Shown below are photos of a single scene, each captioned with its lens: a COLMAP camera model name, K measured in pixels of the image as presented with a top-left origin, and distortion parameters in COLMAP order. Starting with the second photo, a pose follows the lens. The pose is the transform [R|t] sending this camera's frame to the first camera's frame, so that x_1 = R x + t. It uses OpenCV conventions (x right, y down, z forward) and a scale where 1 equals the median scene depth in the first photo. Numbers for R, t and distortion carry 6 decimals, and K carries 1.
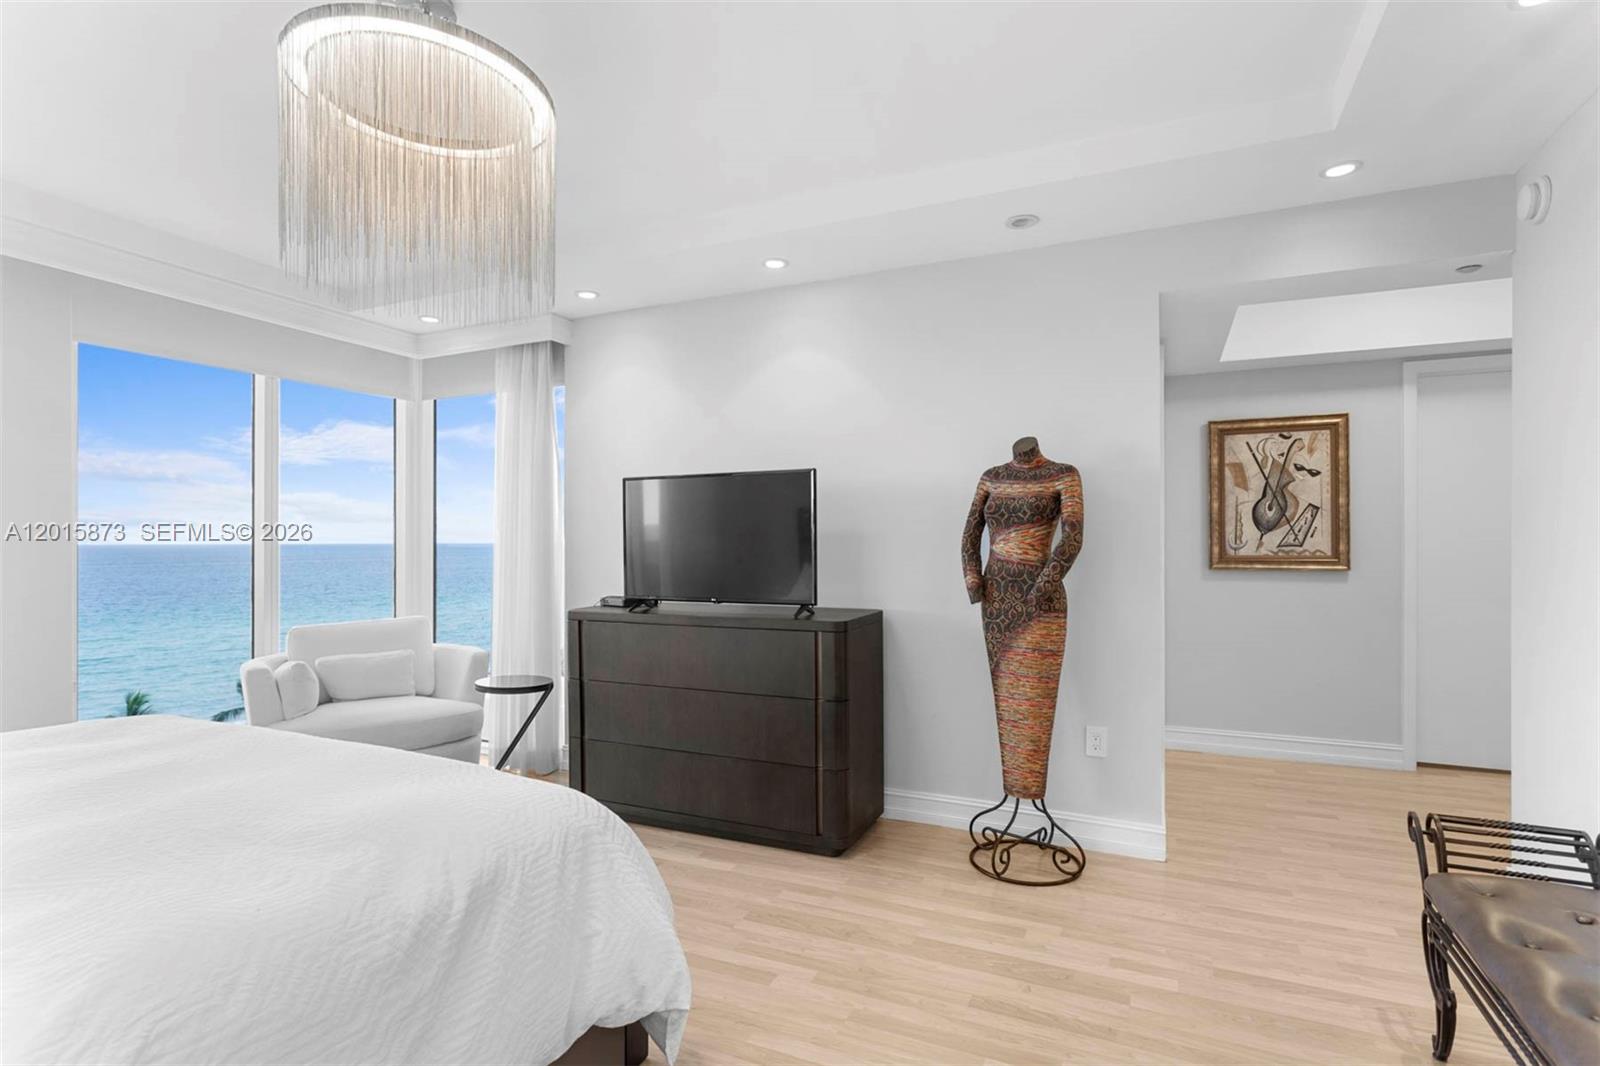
lens RADIAL K [[787.5, 0, 802.4], [0, 787.5, 534.9], [0, 0, 1]] dist [-0.002495, 0.004622]
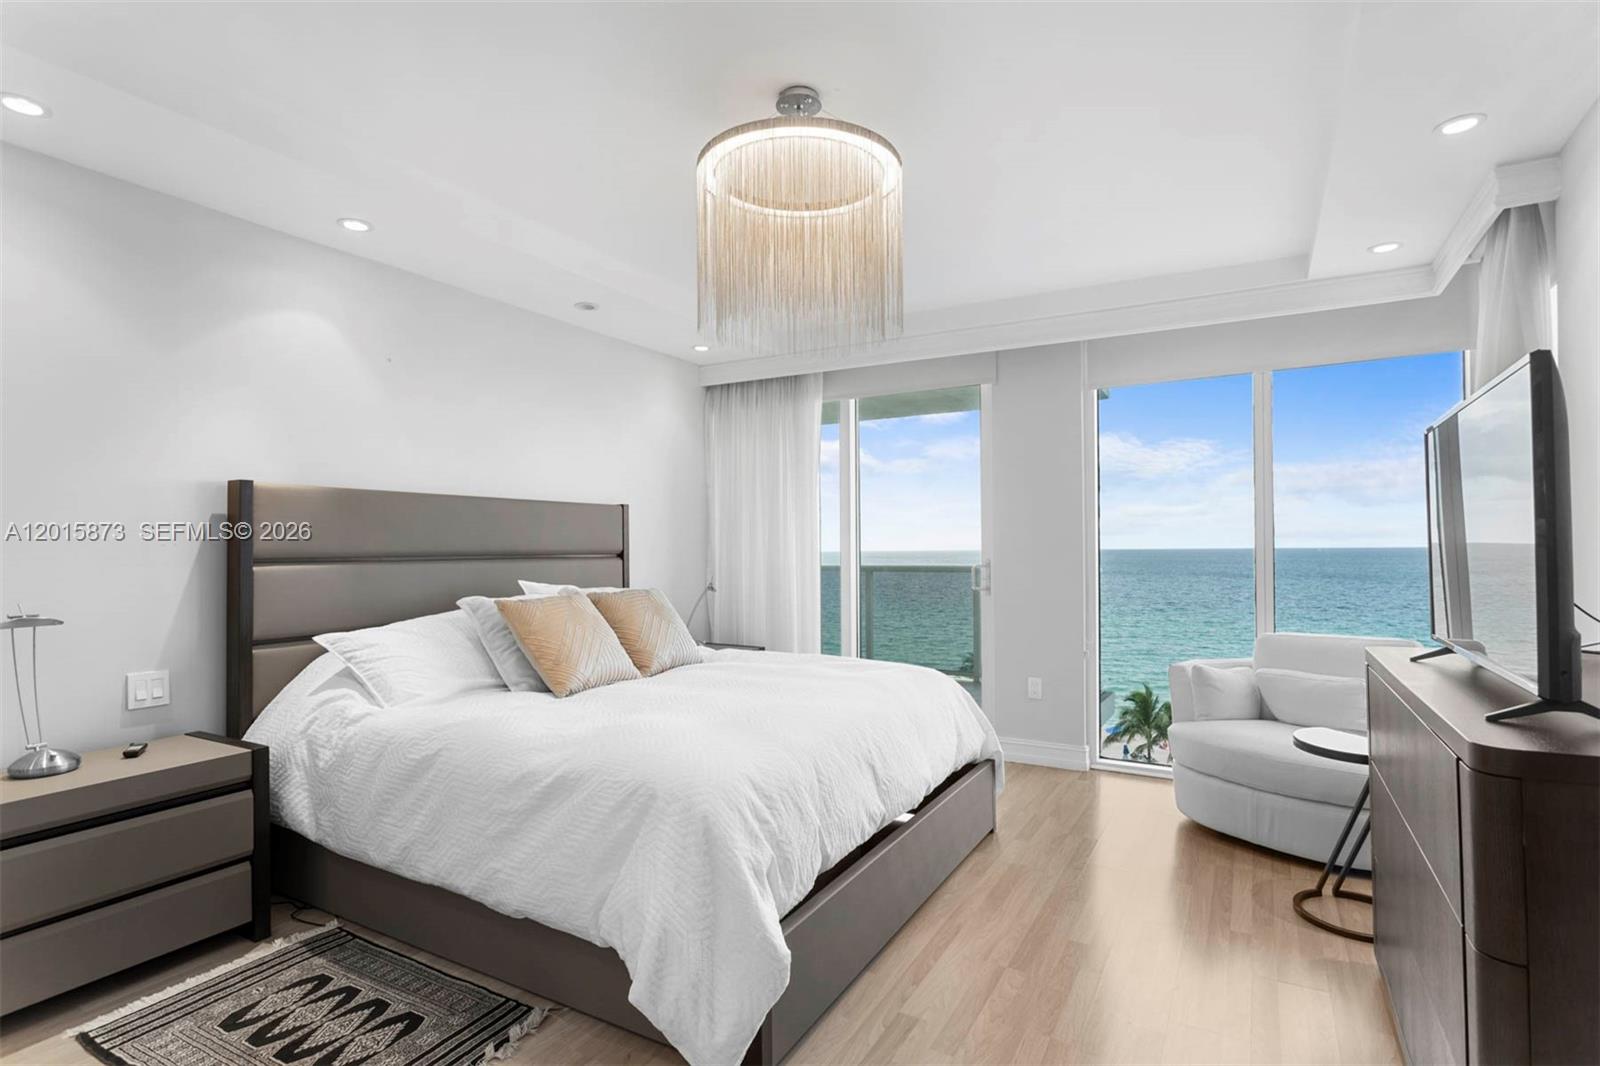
lens RADIAL K [[787.5, 0, 762.8], [0, 787.5, 537.0], [0, 0, 1]] dist [-0.002495, 0.004622]
pose [[-0.091009, -0.011043, -0.995789, 0.447136], [0.009615, 0.999882, -0.011968, 0.007171], [0.995804, -0.010663, -0.090893, 0.655055]]
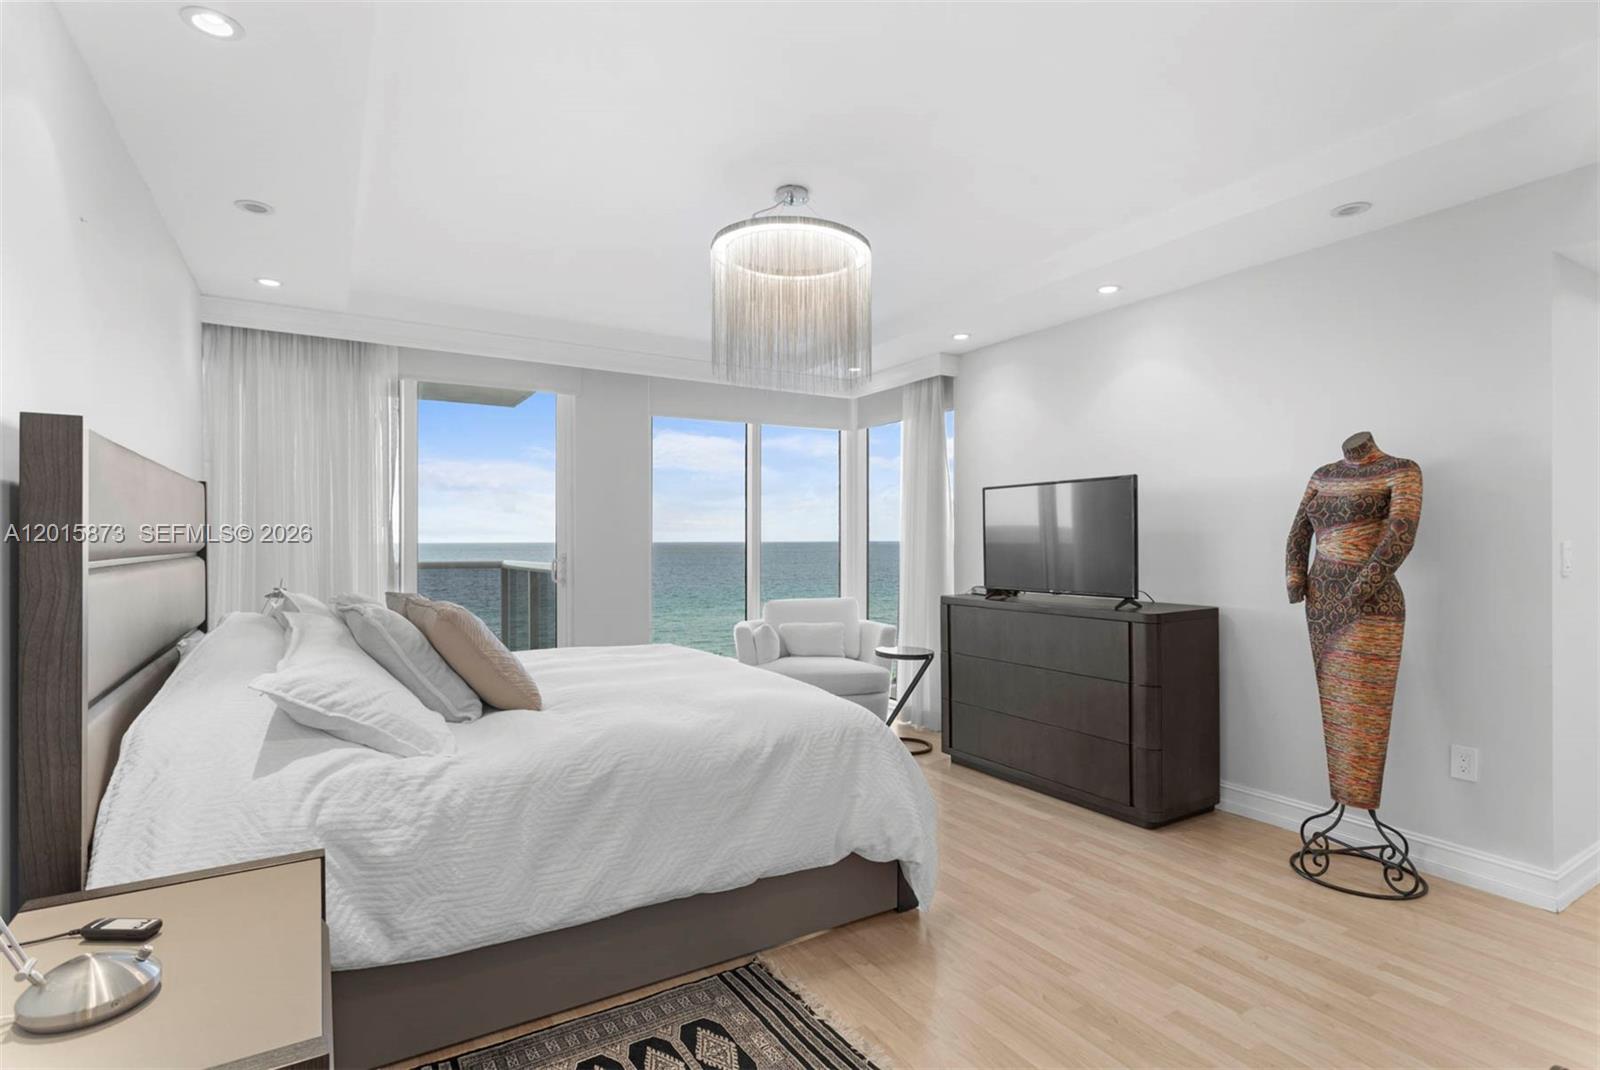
lens RADIAL K [[787.5, 0, 819.3], [0, 787.5, 533.0], [0, 0, 1]] dist [-0.002495, 0.004622]
pose [[0.835271, -0.004070, -0.549823, 0.257435], [0.002982, 0.999991, -0.002873, -0.000536], [0.549830, 0.000760, 0.835276, -0.161388]]
